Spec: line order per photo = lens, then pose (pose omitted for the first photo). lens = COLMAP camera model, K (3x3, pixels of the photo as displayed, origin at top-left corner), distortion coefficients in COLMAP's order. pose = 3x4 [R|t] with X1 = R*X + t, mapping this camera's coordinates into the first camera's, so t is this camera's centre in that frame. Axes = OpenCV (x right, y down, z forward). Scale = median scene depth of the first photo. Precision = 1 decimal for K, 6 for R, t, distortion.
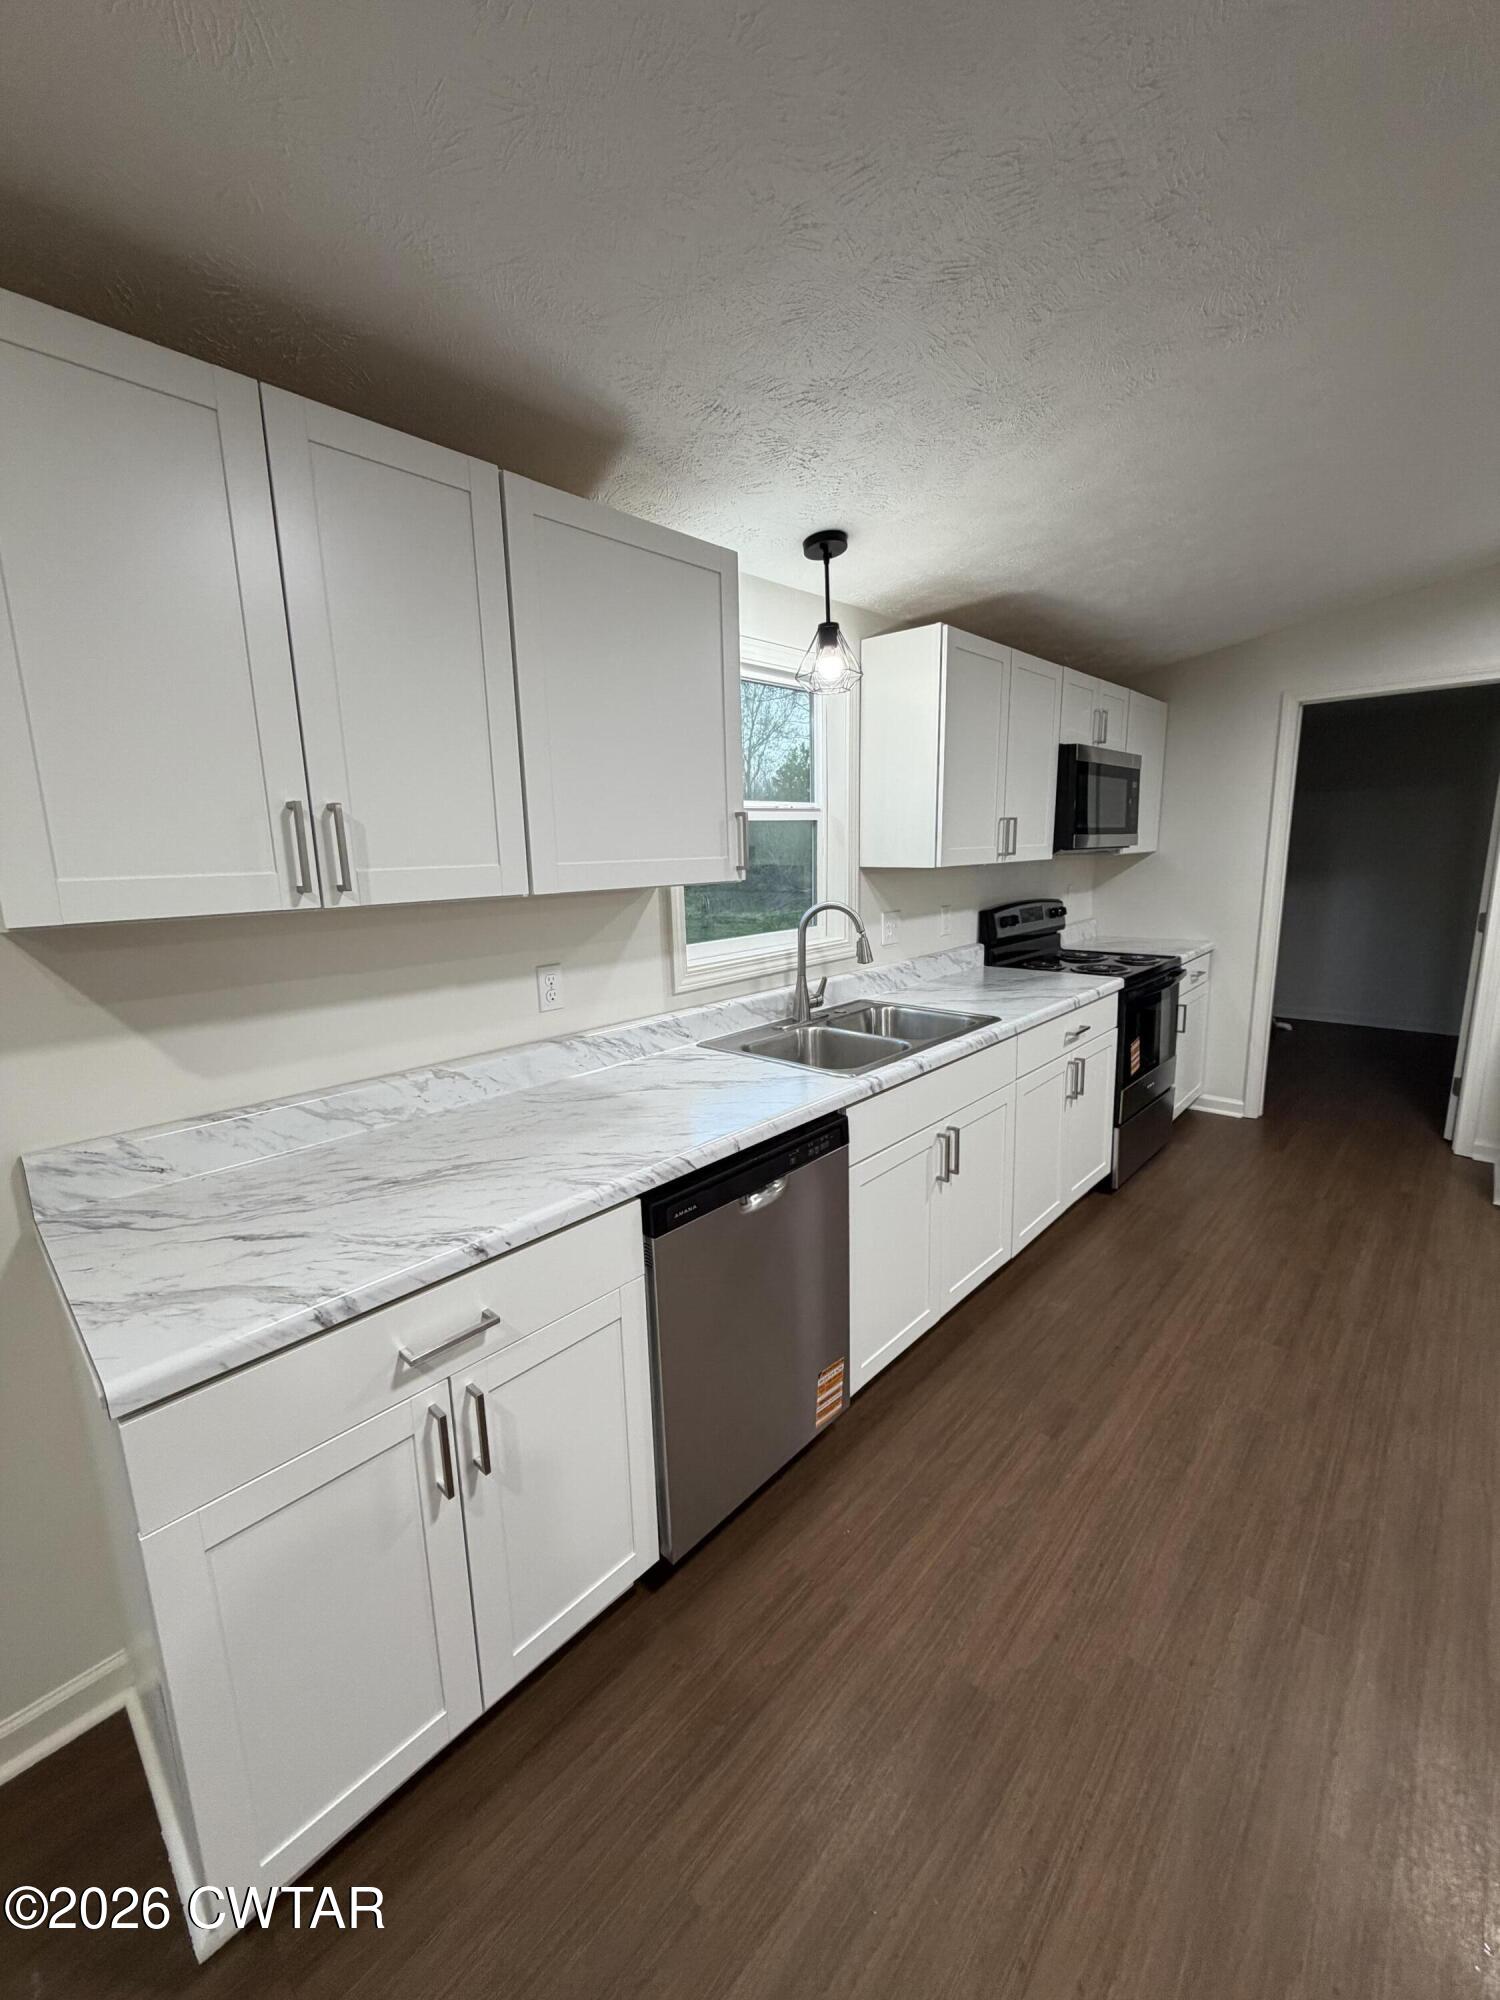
lens RADIAL K [[795.9, 0, 753.0], [0, 795.9, 1004.2], [0, 0, 1]] dist [-0.001961, -0.000351]
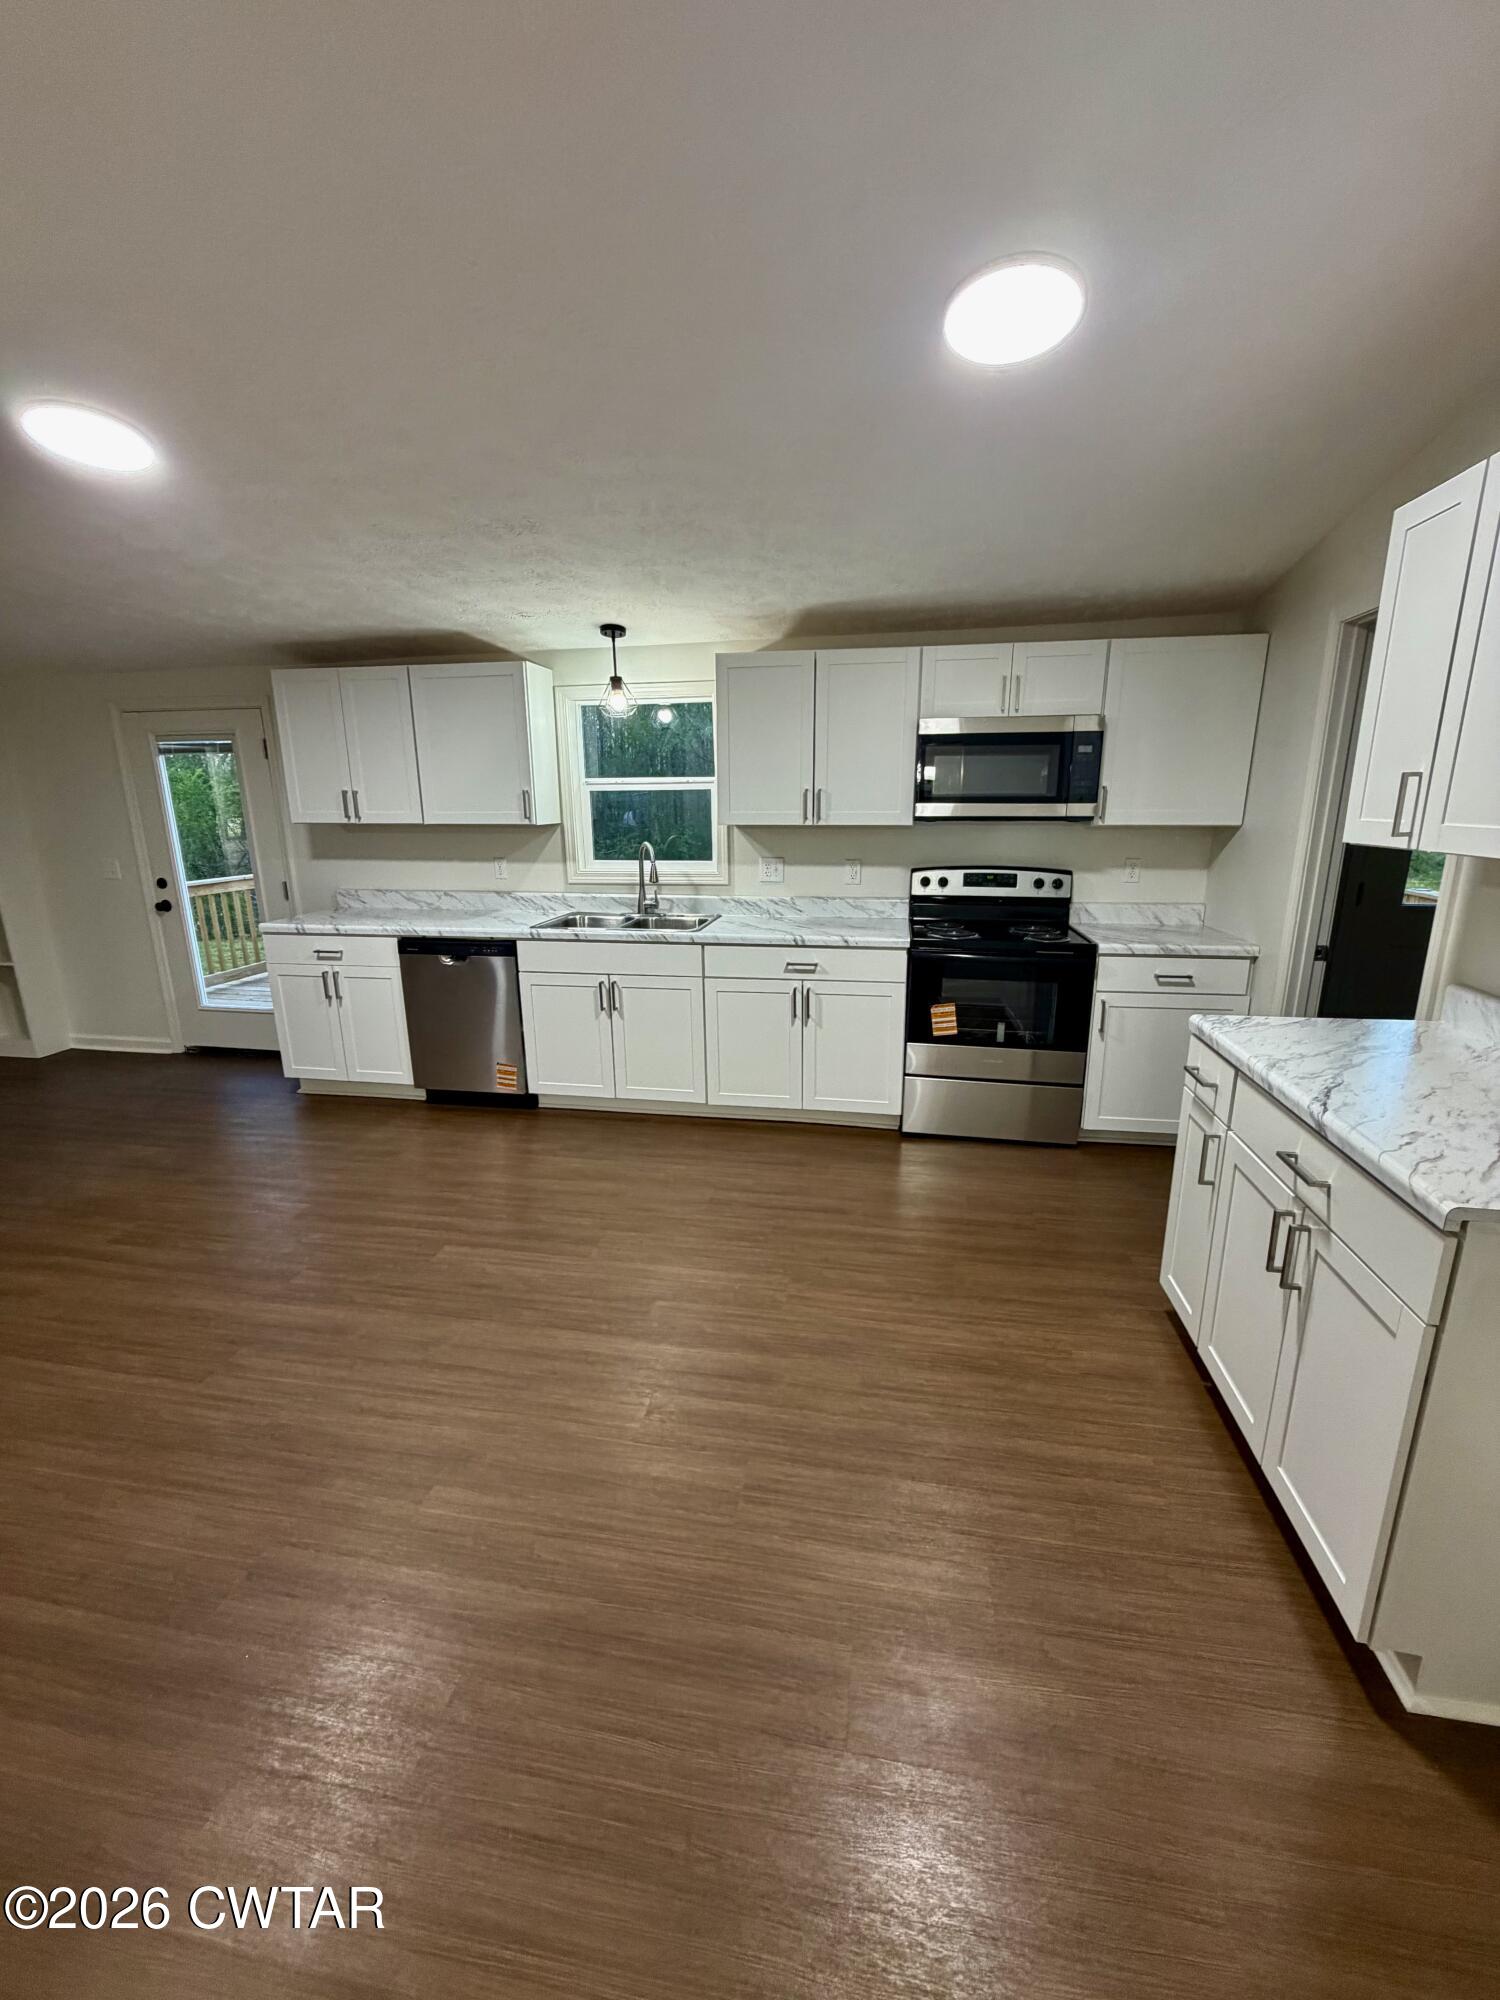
lens RADIAL K [[795.9, 0, 747.8], [0, 795.9, 1007.2], [0, 0, 1]] dist [-0.001961, -0.000351]
pose [[0.541399, 0.239271, -0.806000, 1.750791], [-0.172121, 0.969889, 0.172308, -0.128225], [0.822959, 0.045442, 0.566281, 0.291121]]
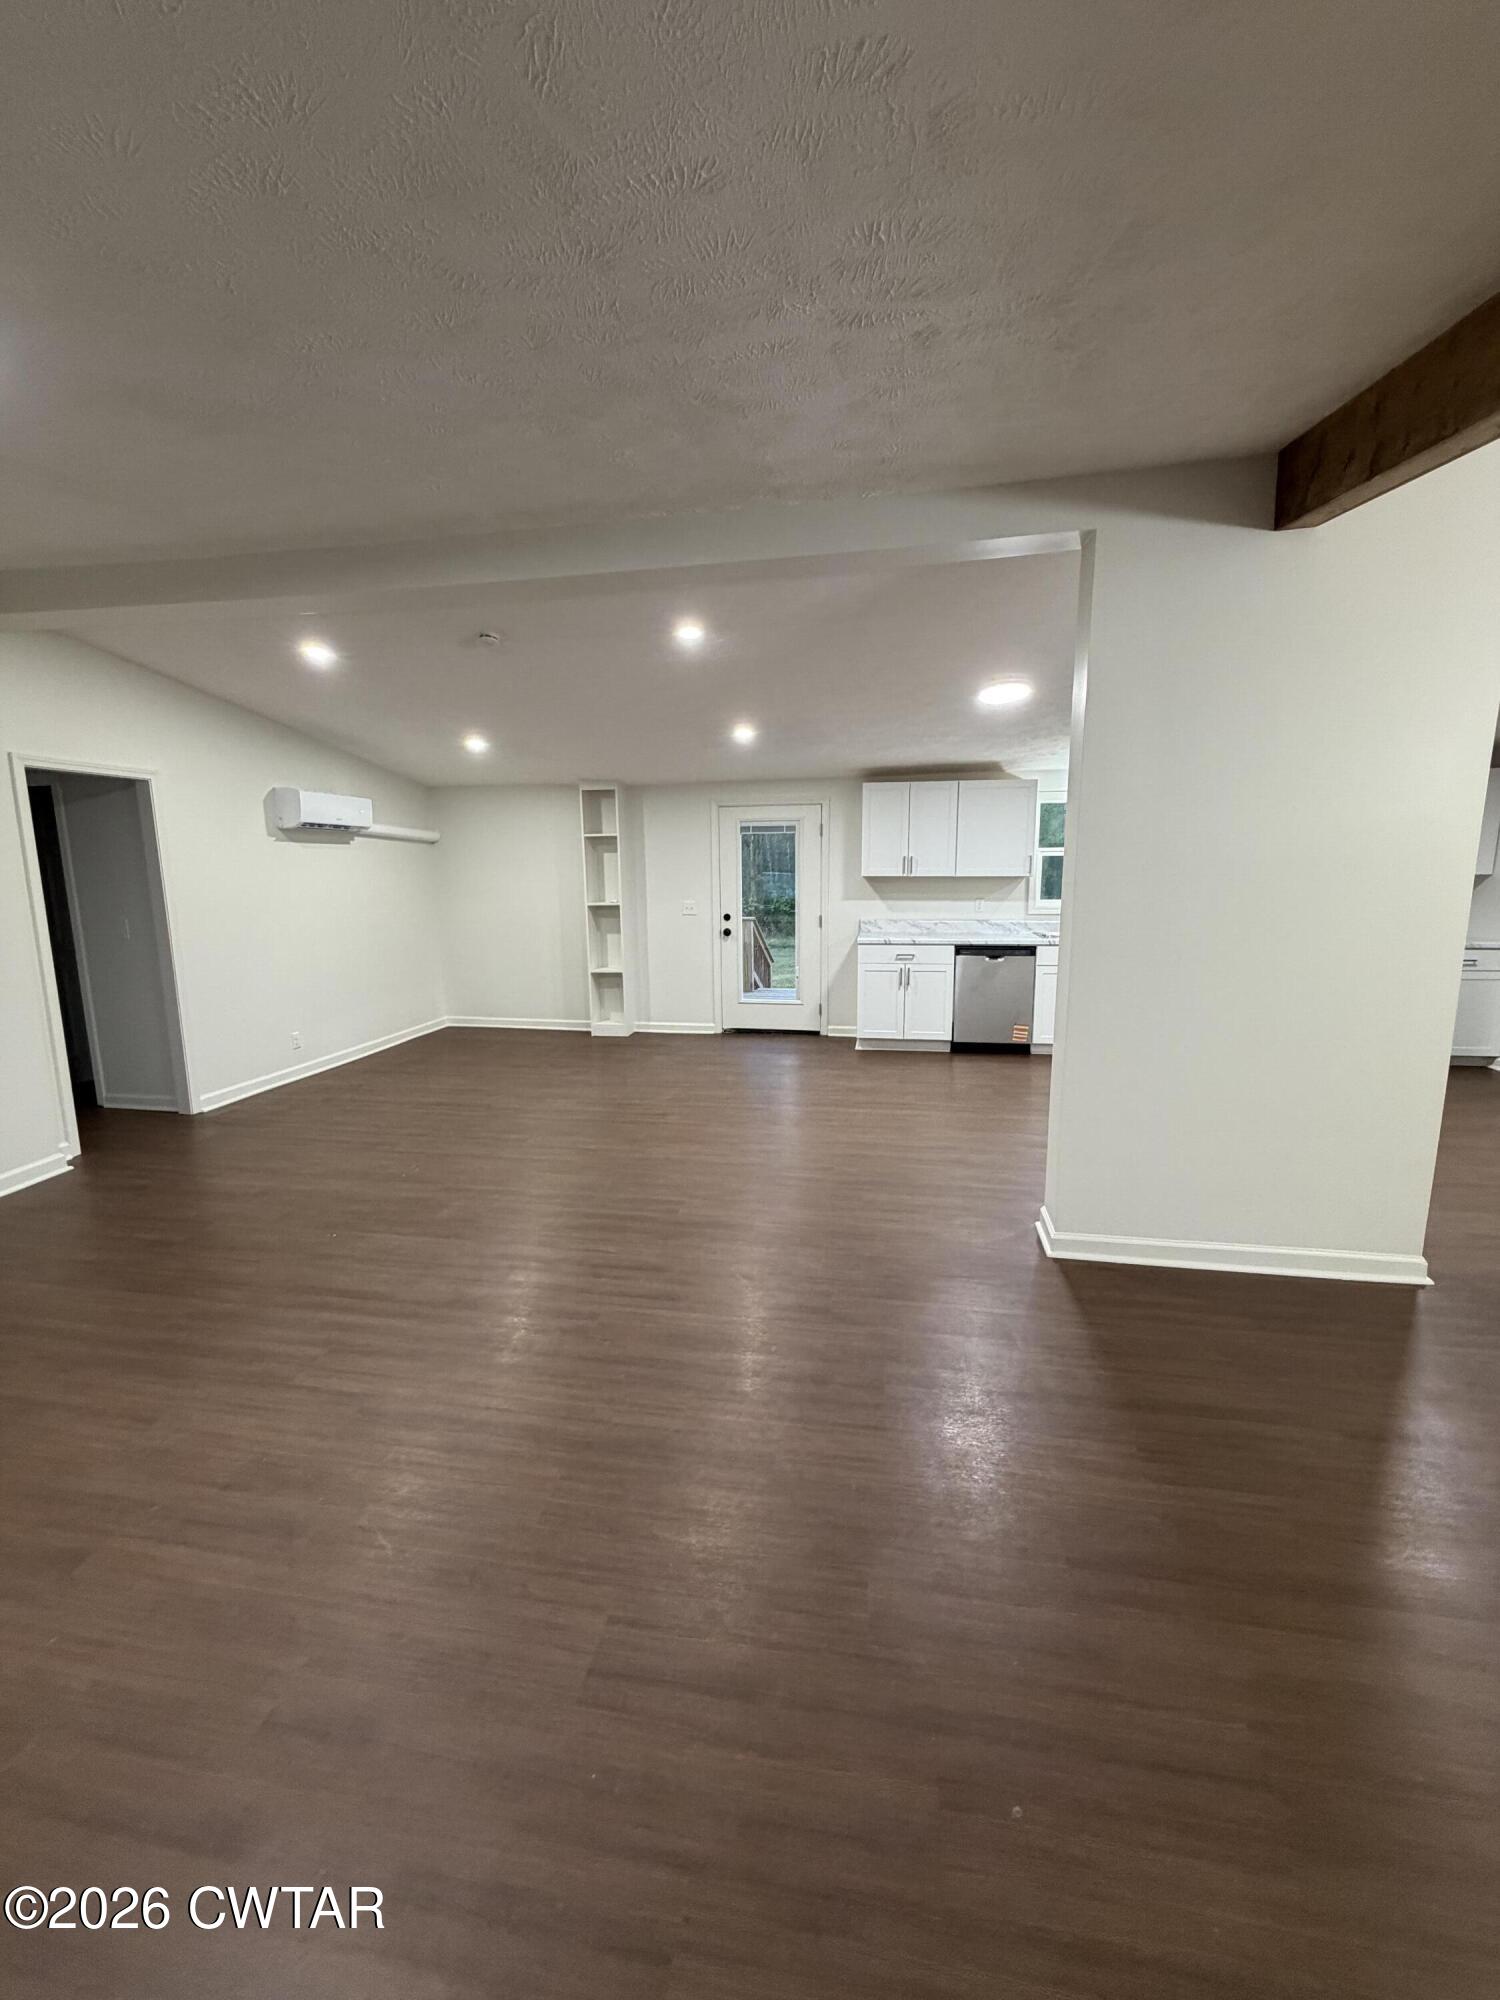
lens RADIAL K [[795.9, 0, 763.9], [0, 795.9, 990.6], [0, 0, 1]] dist [-0.001961, -0.000351]
pose [[0.553576, 0.154112, -0.818415, 1.838783], [-0.168571, 0.983121, 0.071106, 0.224557], [0.815560, 0.098599, 0.570211, -1.472763]]
